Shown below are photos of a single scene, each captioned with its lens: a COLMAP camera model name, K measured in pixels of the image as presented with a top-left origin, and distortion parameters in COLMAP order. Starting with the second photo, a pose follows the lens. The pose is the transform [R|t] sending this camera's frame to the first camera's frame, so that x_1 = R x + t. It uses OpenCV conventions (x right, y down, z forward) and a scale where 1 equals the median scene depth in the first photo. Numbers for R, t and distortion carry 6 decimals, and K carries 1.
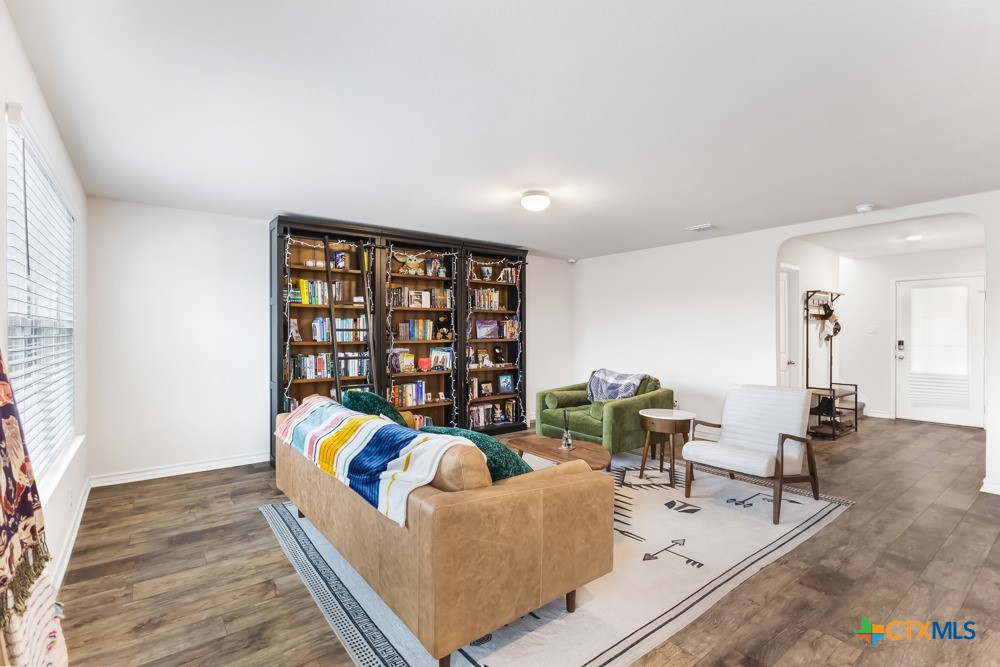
lens RADIAL K [[456.2, 0, 485.3], [0, 456.2, 340.2], [0, 0, 1]] dist [0.002133, 0.000101]
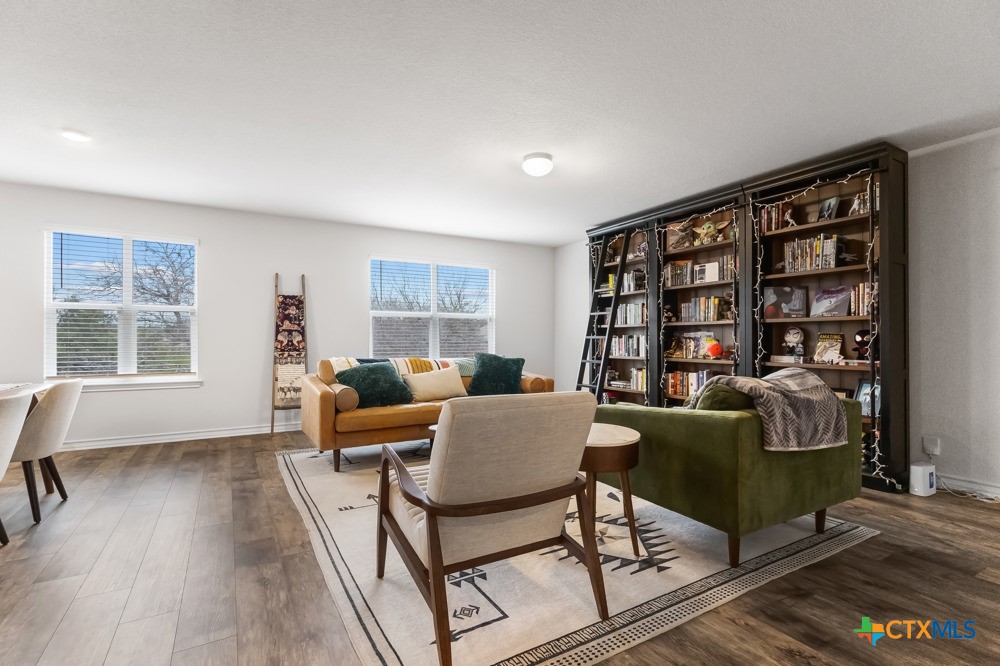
lens RADIAL K [[456.2, 0, 485.3], [0, 456.2, 339.7], [0, 0, 1]] dist [0.002133, 0.000101]
pose [[-0.116839, 0.008081, -0.993118, 0.754059], [-0.016279, 0.999817, 0.010051, 0.031774], [0.993017, 0.017341, -0.116686, 0.705074]]
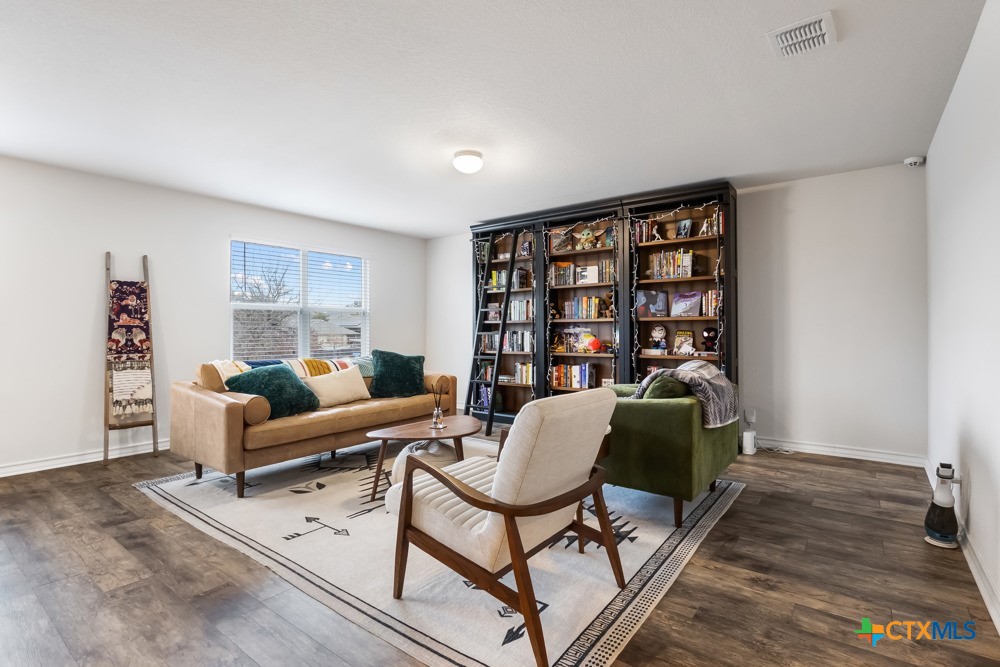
lens RADIAL K [[480.9, 0, 500.0], [0, 480.9, 333.5], [0, 0, 1]] dist [-0.014353, -0.000138]
pose [[0.278644, 0.009422, -0.960348, 0.763252], [-0.015281, 0.999869, 0.005376, 0.027151], [0.960273, 0.013178, 0.278751, 0.564513]]
